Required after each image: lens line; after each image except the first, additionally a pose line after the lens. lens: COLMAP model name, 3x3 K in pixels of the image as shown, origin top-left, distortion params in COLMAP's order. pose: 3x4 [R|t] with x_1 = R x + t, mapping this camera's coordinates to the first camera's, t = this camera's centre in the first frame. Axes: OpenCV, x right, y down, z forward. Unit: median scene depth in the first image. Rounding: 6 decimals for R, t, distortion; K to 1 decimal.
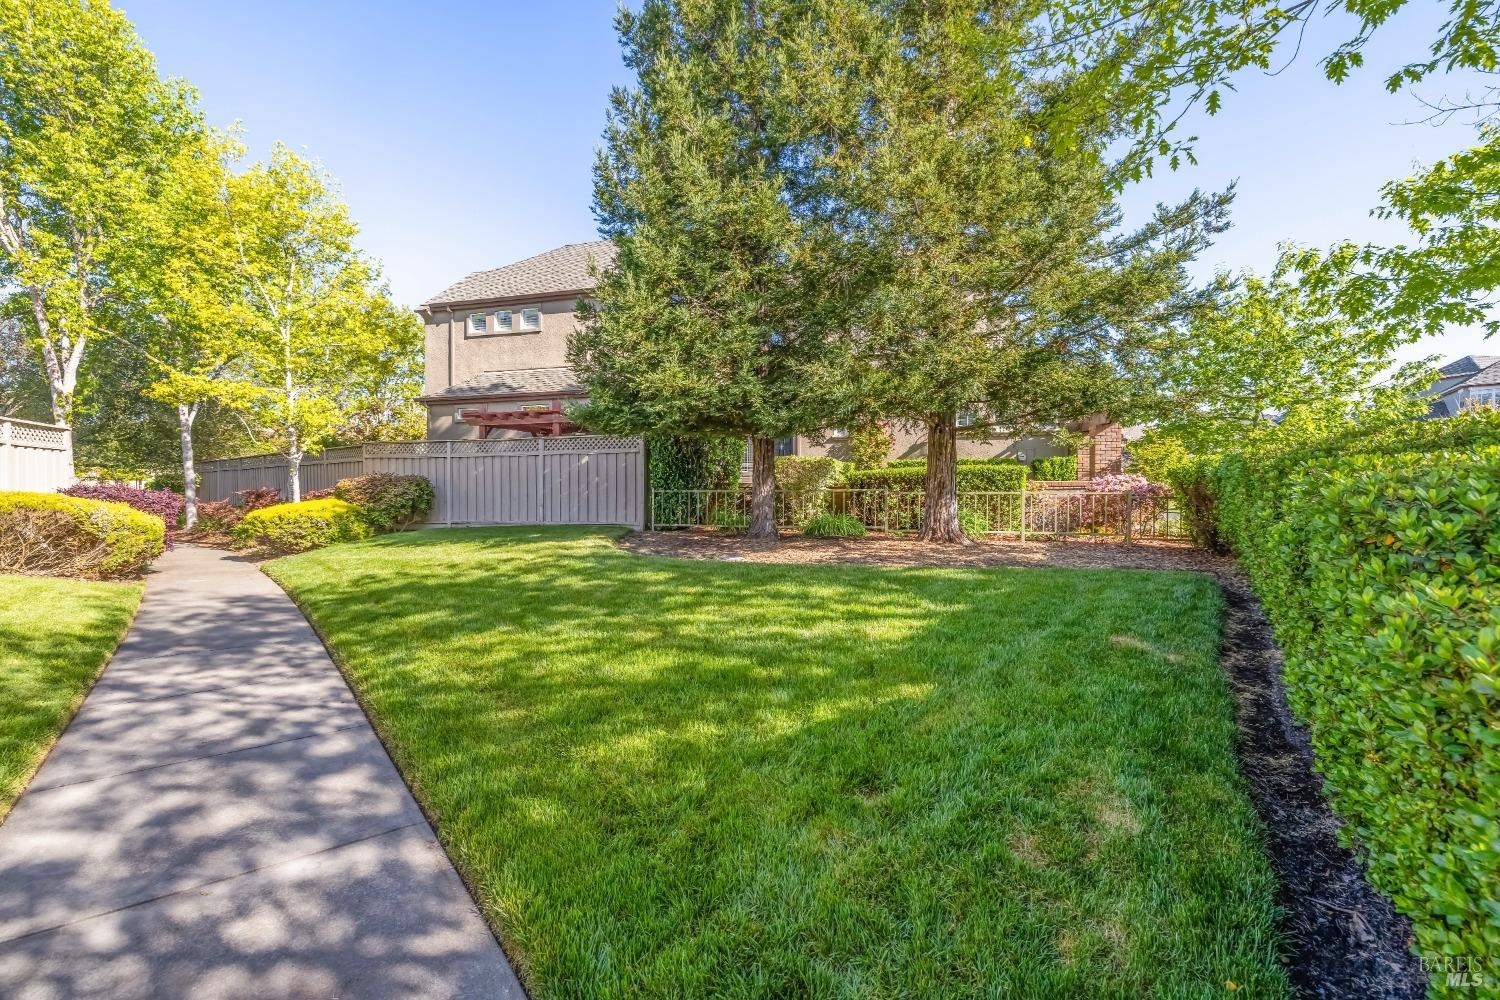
lens RADIAL K [[637.8, 0, 751.5], [0, 637.8, 499.4], [0, 0, 1]] dist [0.000605, -0.000421]
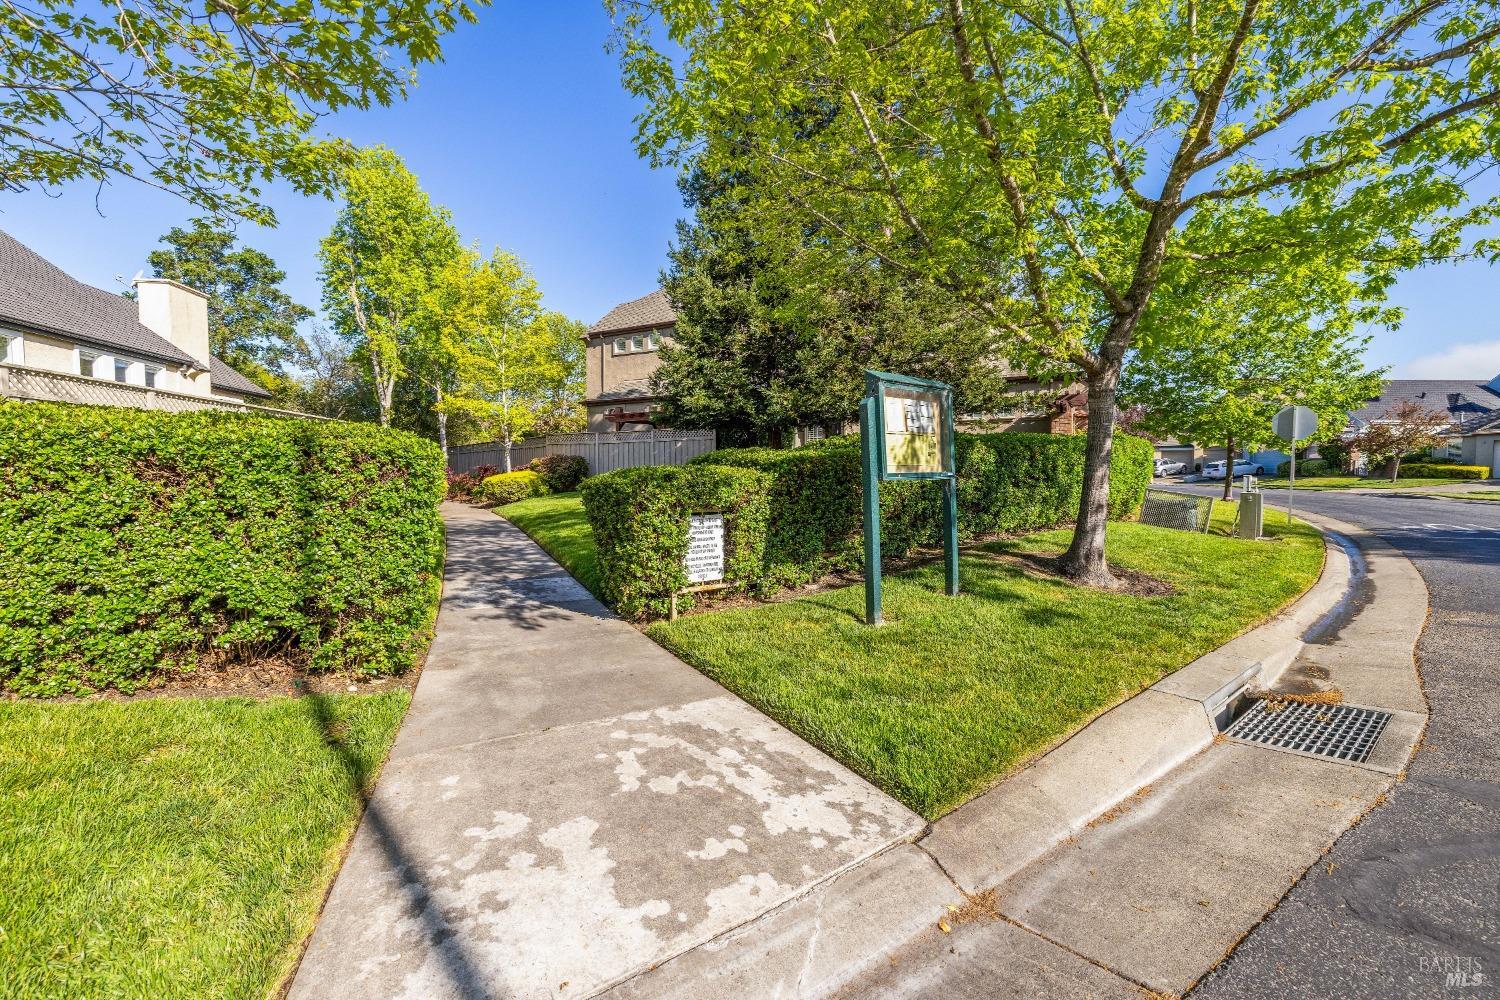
lens RADIAL K [[637.8, 0, 749.4], [0, 637.8, 498.8], [0, 0, 1]] dist [0.000605, -0.000421]
pose [[0.969452, 0.010318, -0.245062, 0.252790], [-0.002348, 0.999459, 0.032791, 0.014531], [0.245268, -0.031214, 0.968953, -0.387106]]
